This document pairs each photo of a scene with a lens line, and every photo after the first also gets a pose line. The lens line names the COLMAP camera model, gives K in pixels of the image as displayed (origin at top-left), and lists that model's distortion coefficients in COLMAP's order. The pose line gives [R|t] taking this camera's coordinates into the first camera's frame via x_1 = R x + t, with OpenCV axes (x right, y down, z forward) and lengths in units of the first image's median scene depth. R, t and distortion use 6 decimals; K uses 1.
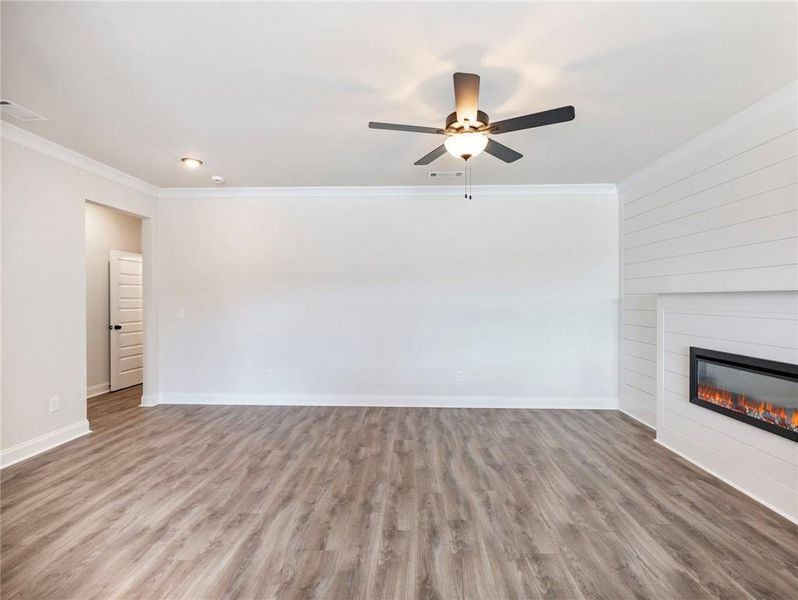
lens RADIAL K [[370.8, 0, 397.0], [0, 370.8, 294.2], [0, 0, 1]] dist [-0.003572, 0.000695]
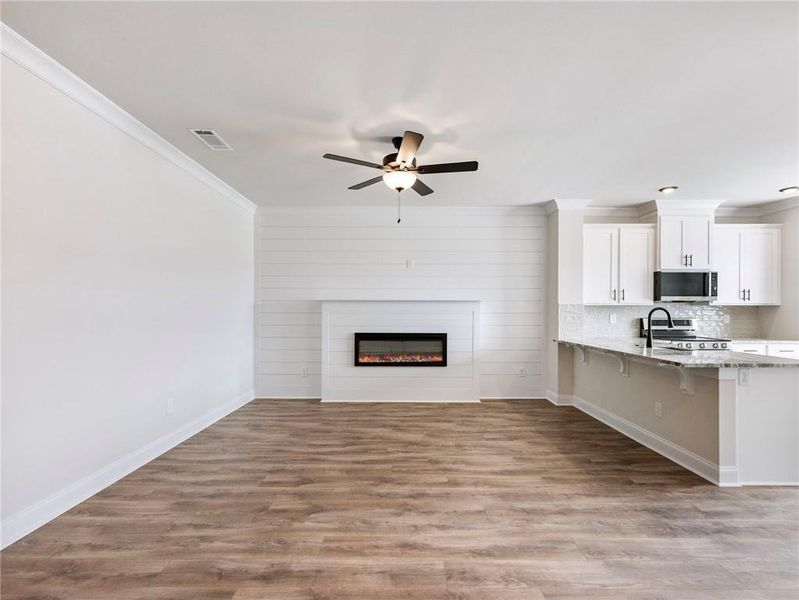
lens RADIAL K [[373.2, 0, 402.3], [0, 373.2, 307.9], [0, 0, 1]] dist [0.004171, -0.000237]
pose [[-0.044059, 0.002590, 0.999026, -0.986924], [-0.014408, 0.999891, -0.003228, 0.034027], [-0.998925, -0.014536, -0.044016, 0.942010]]
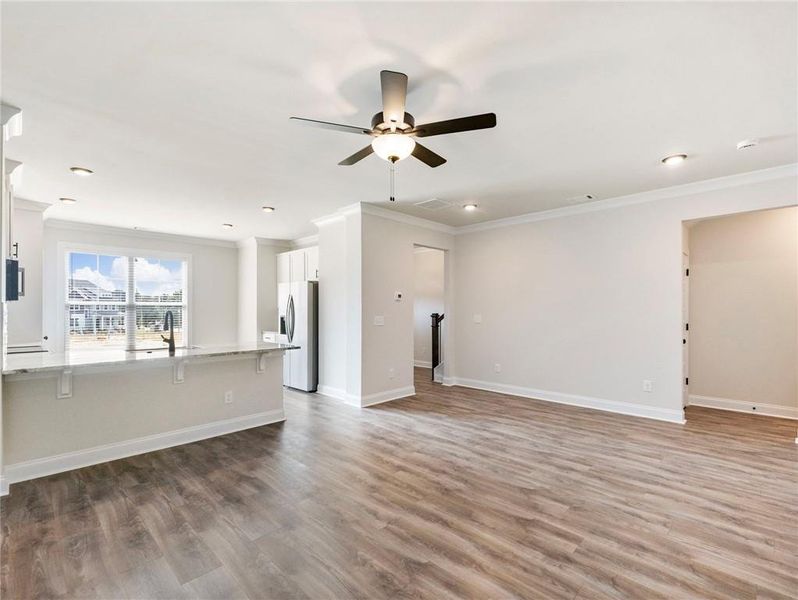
lens RADIAL K [[370.8, 0, 401.2], [0, 370.8, 305.1], [0, 0, 1]] dist [-0.003572, 0.000695]
pose [[-0.662610, -0.010860, -0.748886, 0.812617], [0.008347, 0.999726, -0.021883, 0.033033], [0.748918, -0.020751, -0.662337, 1.495560]]
